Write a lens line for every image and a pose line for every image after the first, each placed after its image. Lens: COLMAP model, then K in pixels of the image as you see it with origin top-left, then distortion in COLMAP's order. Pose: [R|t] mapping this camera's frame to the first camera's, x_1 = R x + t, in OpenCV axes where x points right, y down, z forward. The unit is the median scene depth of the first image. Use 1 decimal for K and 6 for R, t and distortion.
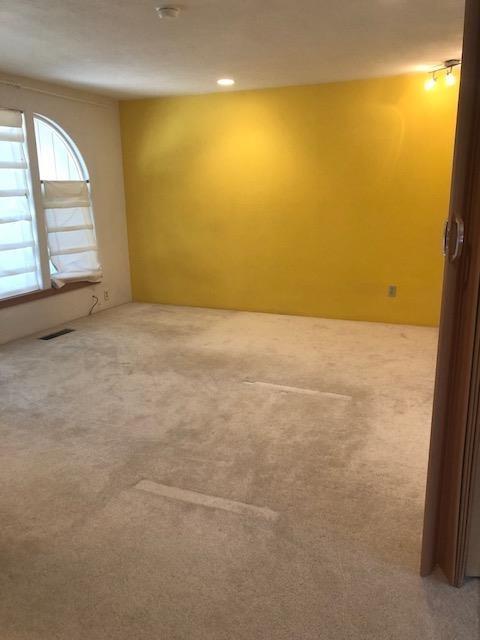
lens RADIAL K [[521.6, 0, 240.0], [0, 521.6, 320.0], [0, 0, 1]] dist [0.052627, -0.016886]
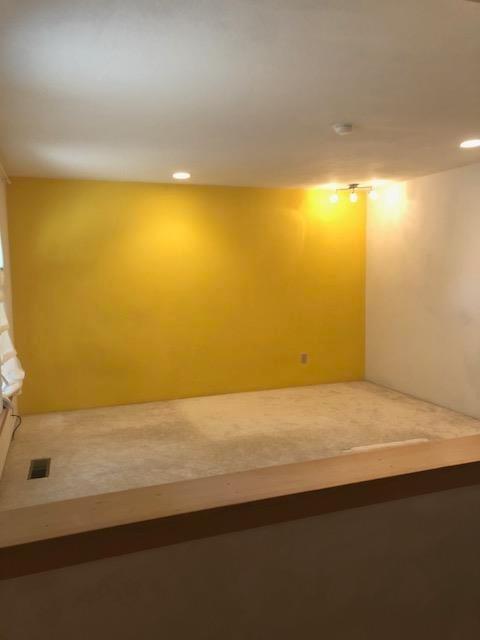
lens RADIAL K [[521.6, 0, 240.0], [0, 521.6, 320.0], [0, 0, 1]] dist [0.052627, -0.016886]
pose [[0.725813, -0.068829, 0.684440, -0.656948], [0.176590, 0.980281, -0.088686, -0.064966], [-0.664839, 0.185235, 0.723655, 0.237061]]
